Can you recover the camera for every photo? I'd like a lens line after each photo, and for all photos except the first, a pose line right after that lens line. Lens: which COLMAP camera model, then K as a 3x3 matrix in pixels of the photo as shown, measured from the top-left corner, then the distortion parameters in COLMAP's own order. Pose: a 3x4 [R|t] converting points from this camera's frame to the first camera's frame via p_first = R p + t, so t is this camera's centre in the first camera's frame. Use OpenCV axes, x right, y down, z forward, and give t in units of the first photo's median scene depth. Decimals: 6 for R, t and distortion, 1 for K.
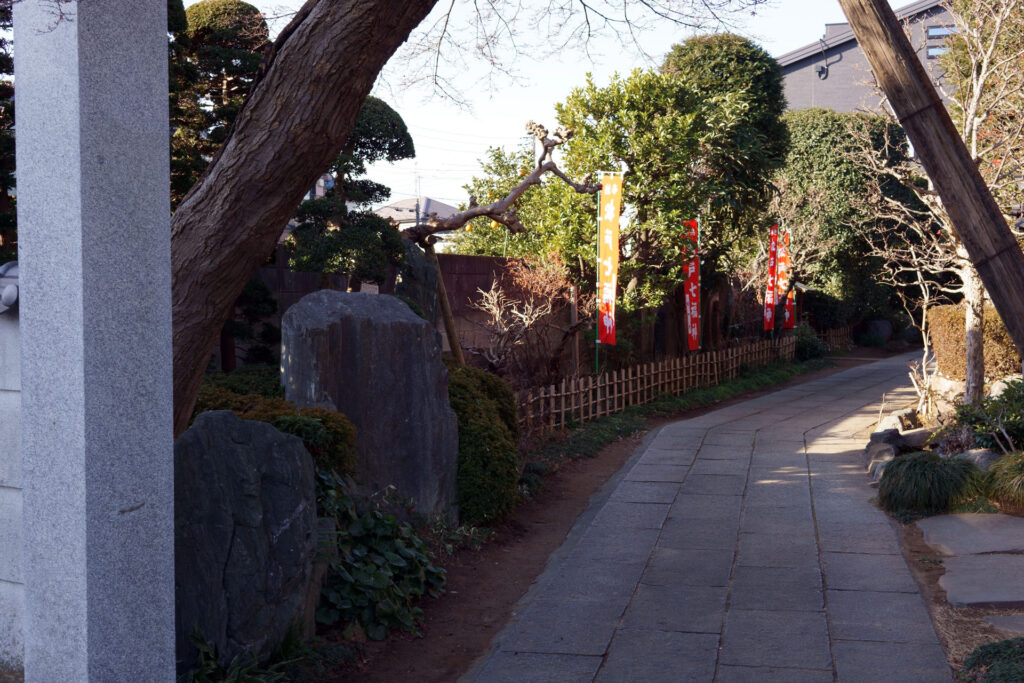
lens RADIAL K [[1340.5, 0, 512.0], [0, 1340.5, 341.5], [0, 0, 1]] dist [0.006765, 0.034502]
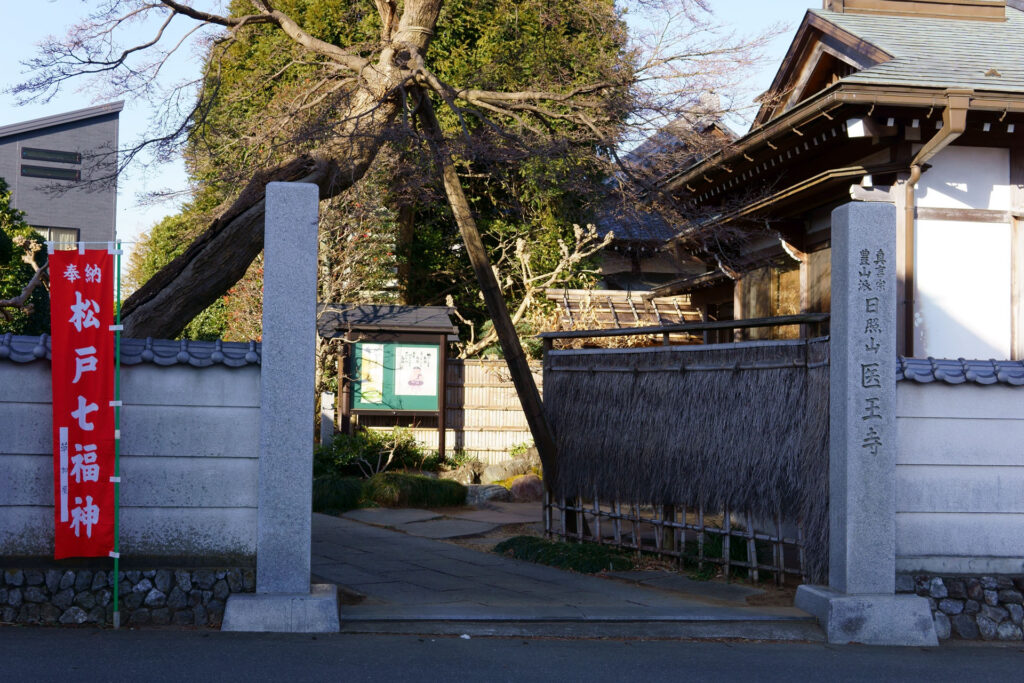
lens RADIAL K [[1340.5, 0, 512.0], [0, 1340.5, 341.5], [0, 0, 1]] dist [0.006765, 0.034502]
pose [[0.712245, 0.048062, 0.700284, -0.418018], [0.003450, 0.997401, -0.071963, 0.024341], [-0.701923, 0.053671, 0.710228, -0.190865]]
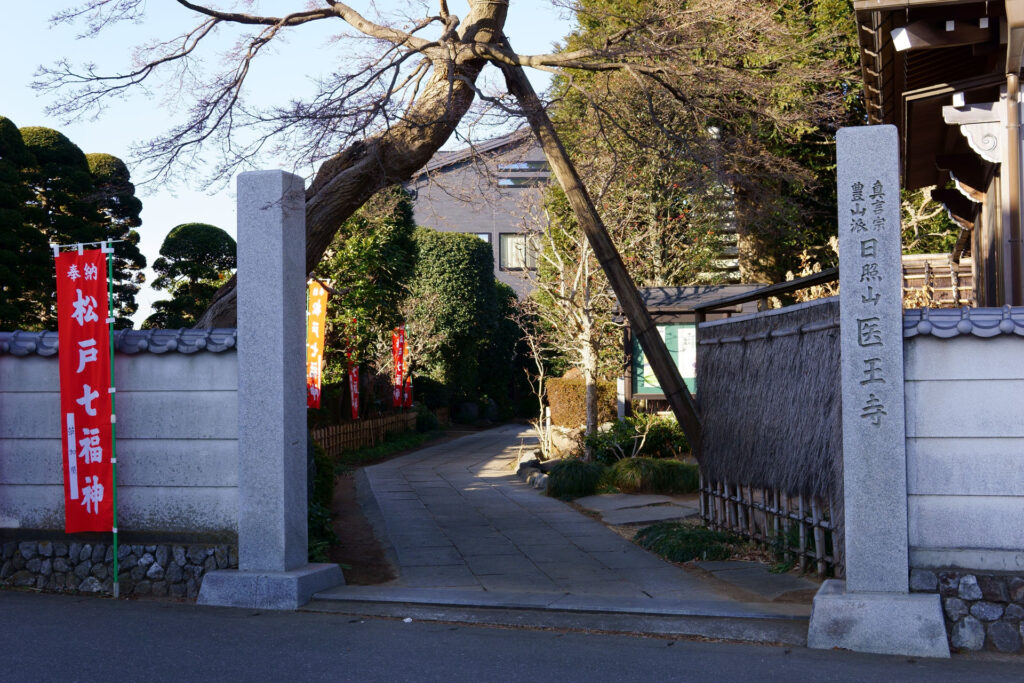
lens RADIAL K [[1340.5, 0, 512.0], [0, 1340.5, 341.5], [0, 0, 1]] dist [0.006765, 0.034502]
pose [[0.943456, 0.005743, 0.331447, -0.181610], [0.019090, 0.997250, -0.071617, 0.033763], [-0.330947, 0.073895, 0.940752, -0.303086]]
